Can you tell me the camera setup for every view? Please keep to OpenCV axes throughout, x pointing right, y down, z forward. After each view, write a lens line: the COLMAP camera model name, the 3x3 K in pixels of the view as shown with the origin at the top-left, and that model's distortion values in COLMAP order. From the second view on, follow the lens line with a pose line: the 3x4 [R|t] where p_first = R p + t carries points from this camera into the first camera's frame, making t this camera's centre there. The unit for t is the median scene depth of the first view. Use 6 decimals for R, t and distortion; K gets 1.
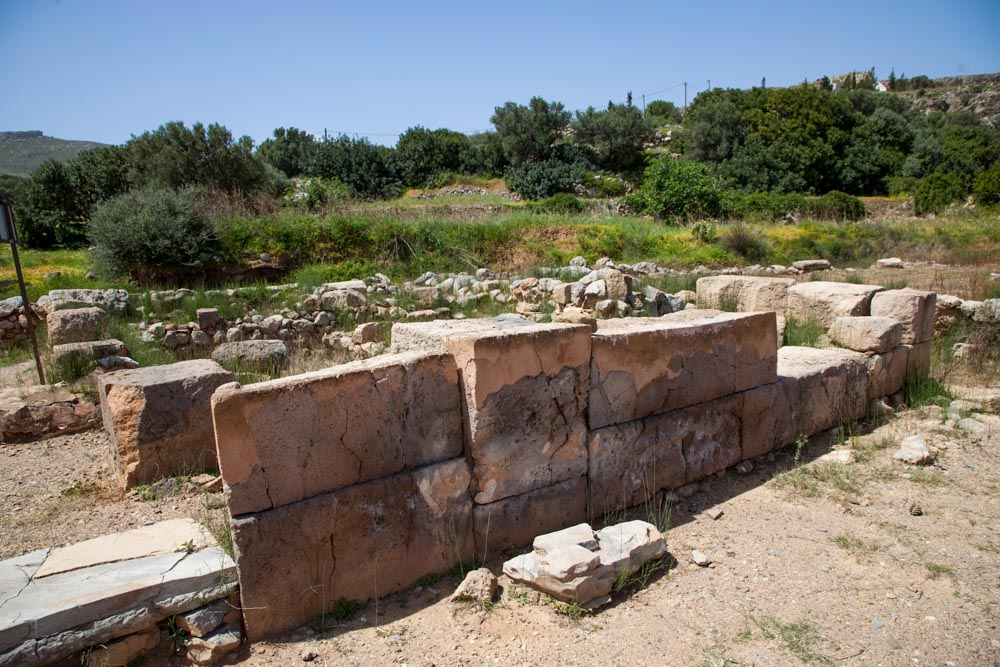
lens RADIAL K [[688.1, 0, 503.8], [0, 688.1, 338.3], [0, 0, 1]] dist [-0.128006, 0.077236]
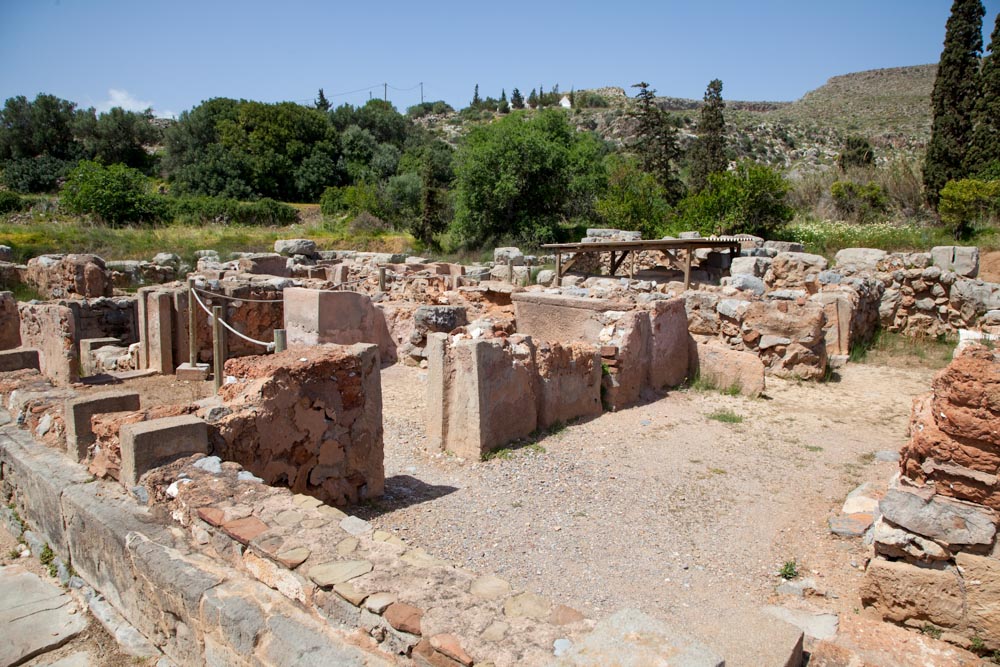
lens RADIAL K [[688.1, 0, 503.8], [0, 688.1, 338.3], [0, 0, 1]] dist [-0.128006, 0.077236]
pose [[0.969601, 0.019616, 0.243902, 0.558177], [-0.022873, 0.999683, 0.010525, -0.005930], [-0.243618, -0.015784, 0.969743, -0.181248]]
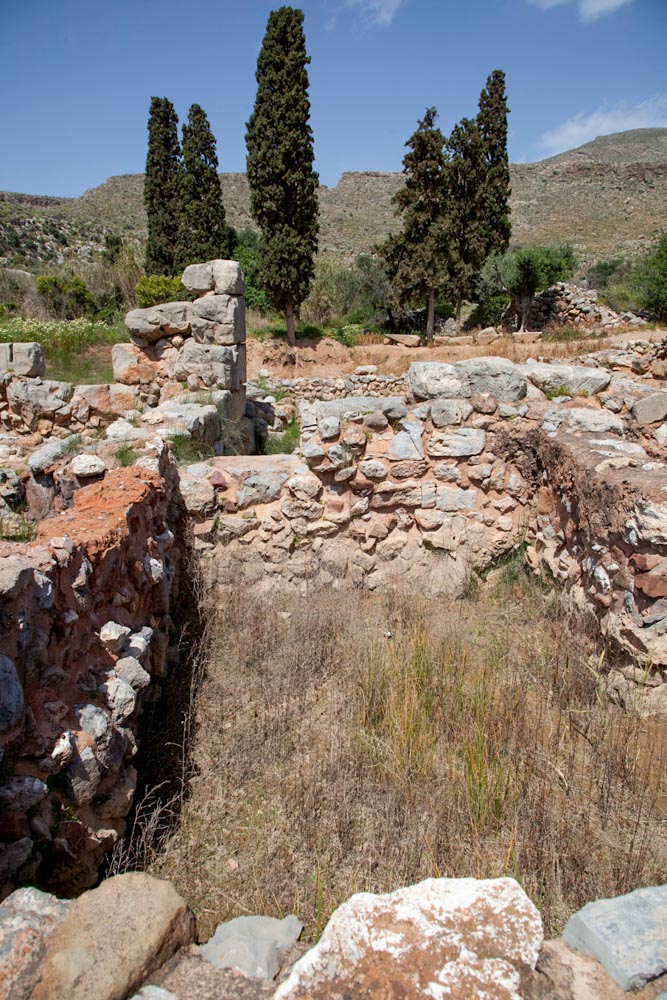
lens RADIAL K [[688.1, 0, 333.5], [0, 688.1, 500.0], [0, 0, 1]] dist [-0.128006, 0.077236]
pose [[0.553633, -0.148441, 0.819424, 0.786442], [0.084242, 0.988920, 0.122229, -0.011036], [-0.828489, 0.001360, 0.560004, -0.218860]]
